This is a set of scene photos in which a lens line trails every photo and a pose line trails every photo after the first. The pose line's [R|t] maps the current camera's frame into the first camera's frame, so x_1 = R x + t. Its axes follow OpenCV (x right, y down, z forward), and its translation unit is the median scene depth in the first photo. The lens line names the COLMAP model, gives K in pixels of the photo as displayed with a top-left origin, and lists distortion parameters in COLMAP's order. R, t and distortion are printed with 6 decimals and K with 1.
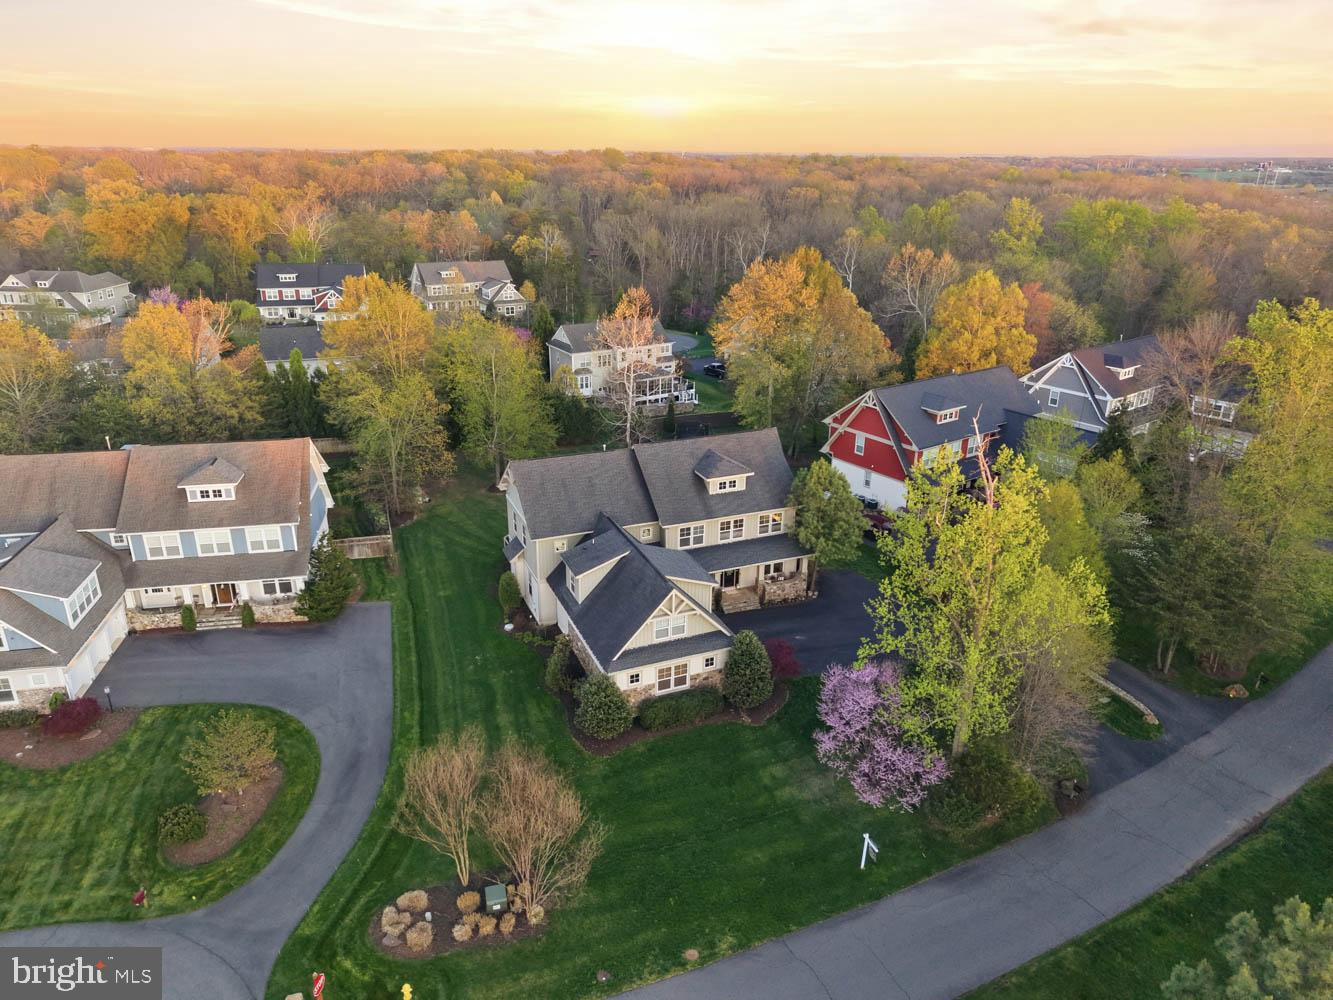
lens RADIAL K [[876.2, 0, 661.7], [0, 876.2, 506.1], [0, 0, 1]] dist [0.071750, -0.087249]
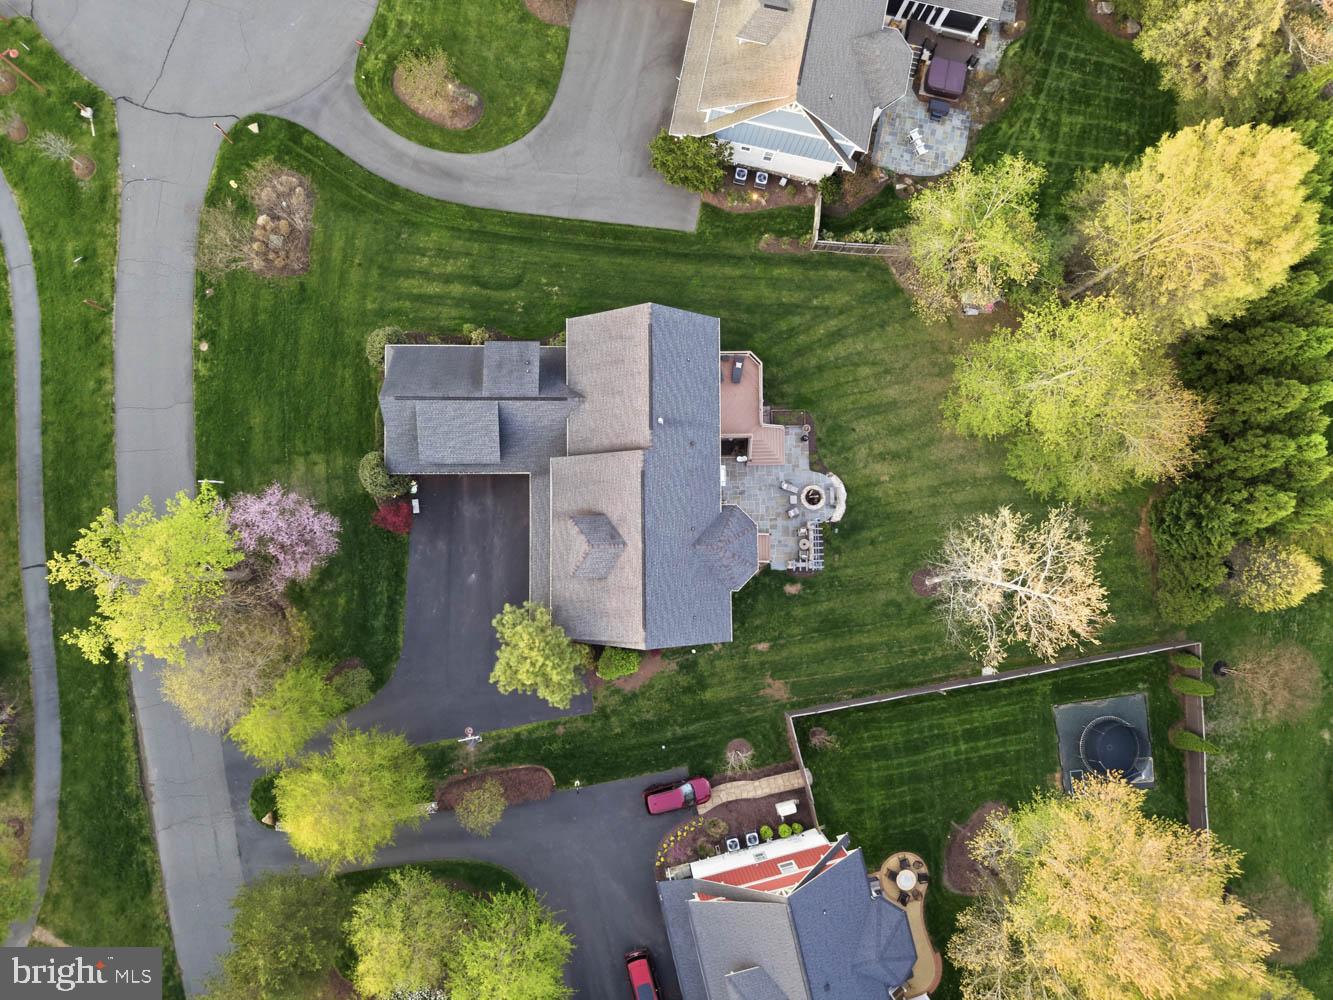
lens RADIAL K [[876.2, 0, 661.7], [0, 876.2, 506.1], [0, 0, 1]] dist [0.071750, -0.087249]
pose [[-0.370127, 0.924889, -0.087103, 0.087457], [-0.416239, -0.081285, 0.905615, -0.873655], [0.830513, 0.371448, 0.415060, 0.722294]]
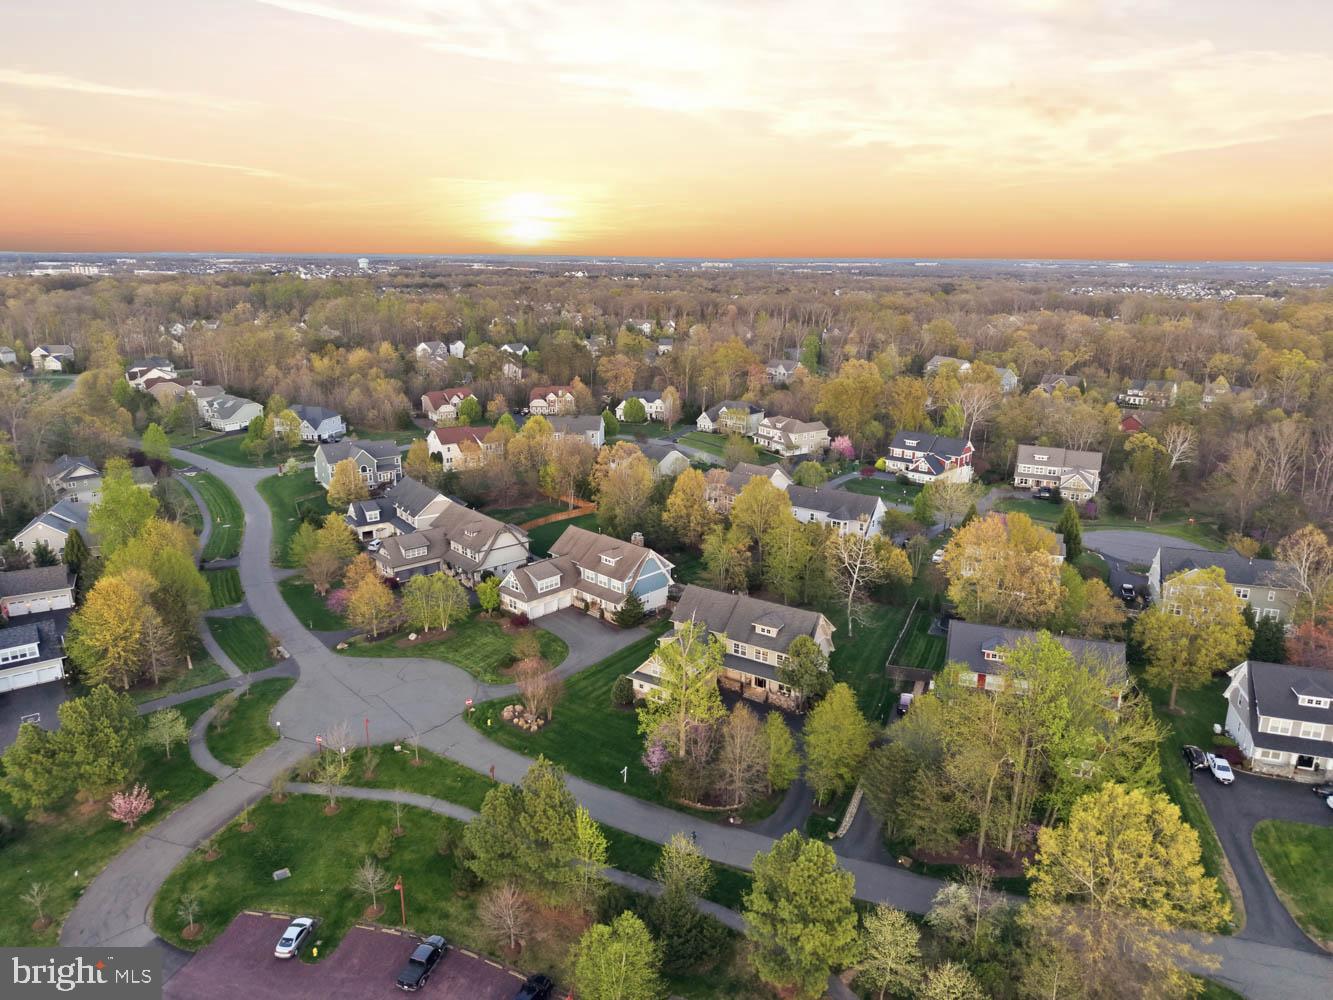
lens RADIAL K [[876.2, 0, 661.7], [0, 876.2, 506.1], [0, 0, 1]] dist [0.071750, -0.087249]
pose [[0.576281, 0.215952, -0.788204, 1.403982], [-0.306574, 0.951149, 0.036449, -0.285354], [0.757570, 0.220638, 0.614334, -0.371471]]
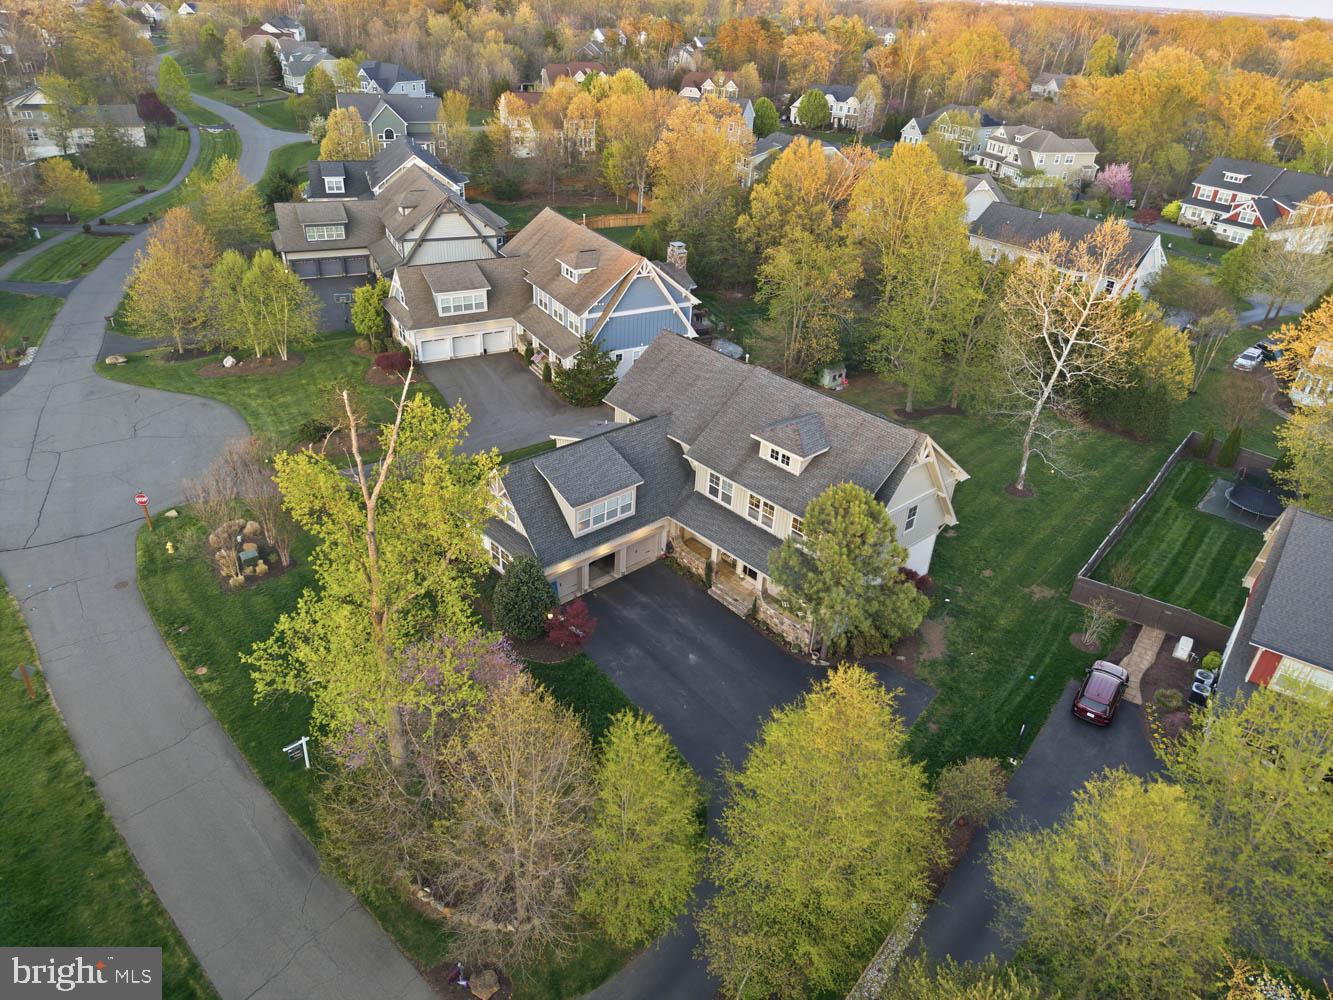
lens RADIAL K [[876.2, 0, 661.7], [0, 876.2, 506.1], [0, 0, 1]] dist [0.071750, -0.087249]
pose [[0.333781, 0.488393, -0.806264, 0.702134], [-0.394449, 0.849197, 0.351104, -0.223322], [0.856154, 0.200839, 0.476092, 0.584660]]
